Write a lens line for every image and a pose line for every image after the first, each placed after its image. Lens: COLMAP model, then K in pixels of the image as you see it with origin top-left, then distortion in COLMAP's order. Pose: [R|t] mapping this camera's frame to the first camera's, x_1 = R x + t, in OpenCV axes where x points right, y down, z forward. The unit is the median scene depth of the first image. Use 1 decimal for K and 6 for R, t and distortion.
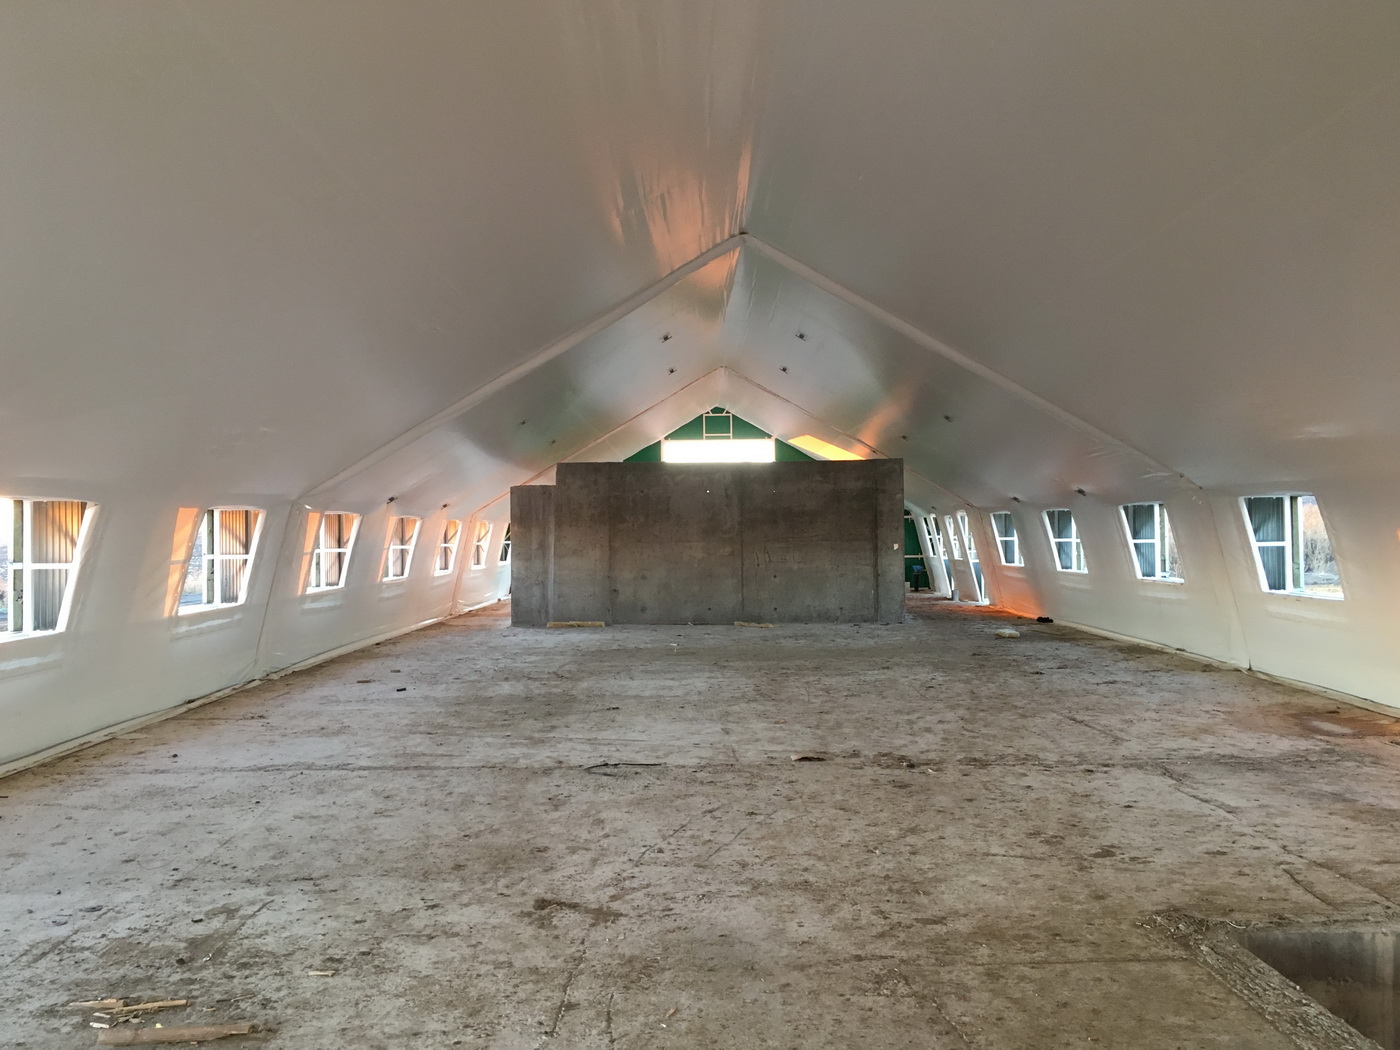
lens RADIAL K [[1315.7, 0, 753.4], [0, 1315.7, 529.1], [0, 0, 1]] dist [0.072109, -0.088043]
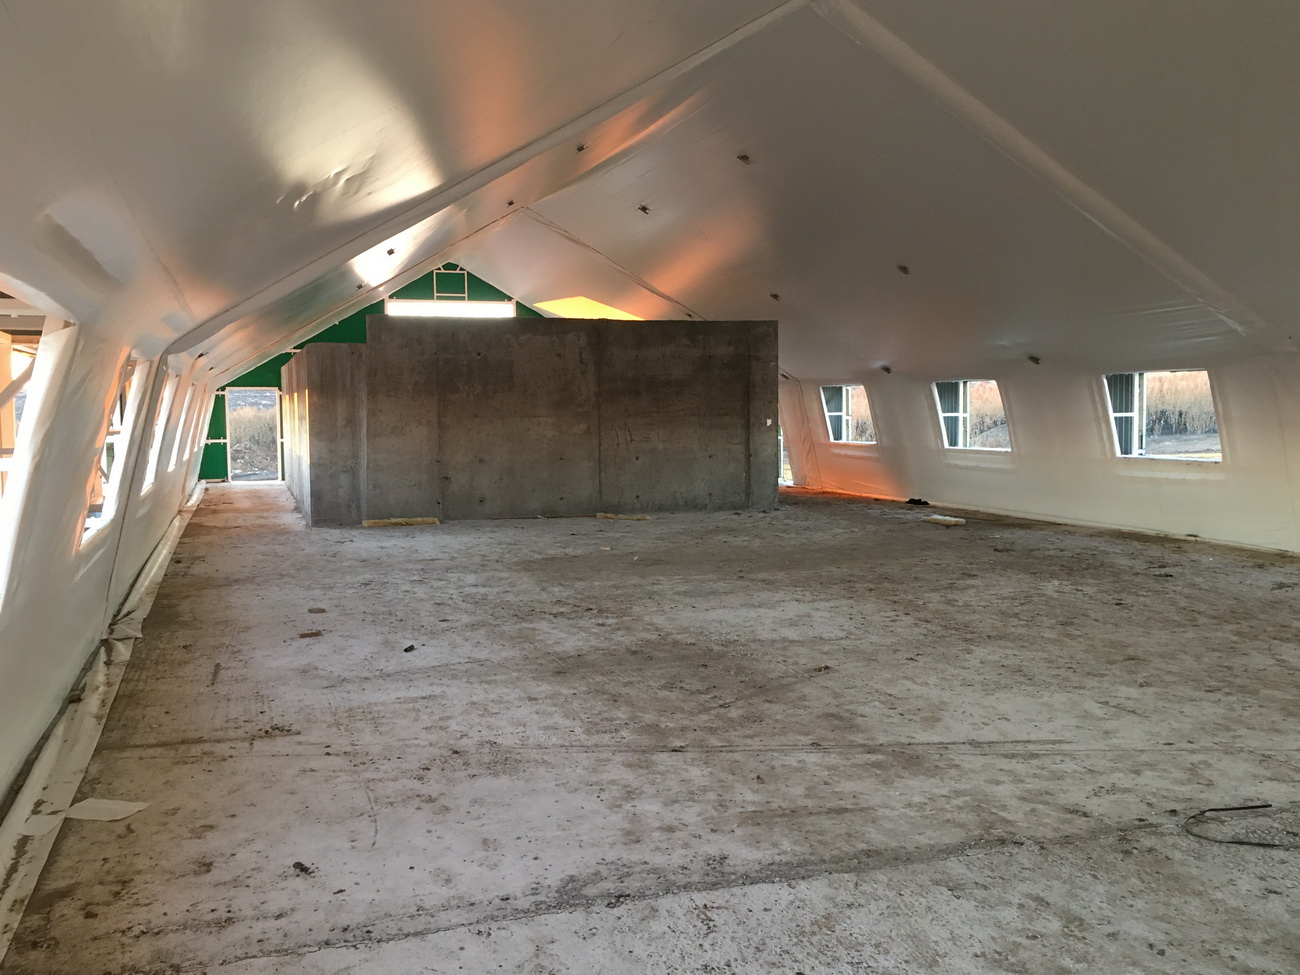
lens RADIAL K [[1221.7, 0, 699.6], [0, 1221.7, 491.3], [0, 0, 1]] dist [0.072109, -0.088043]
pose [[0.946852, -0.020166, 0.321035, -0.197666], [-0.001754, 0.997695, 0.067842, 0.004008], [-0.321663, -0.064799, 0.944634, 0.248436]]
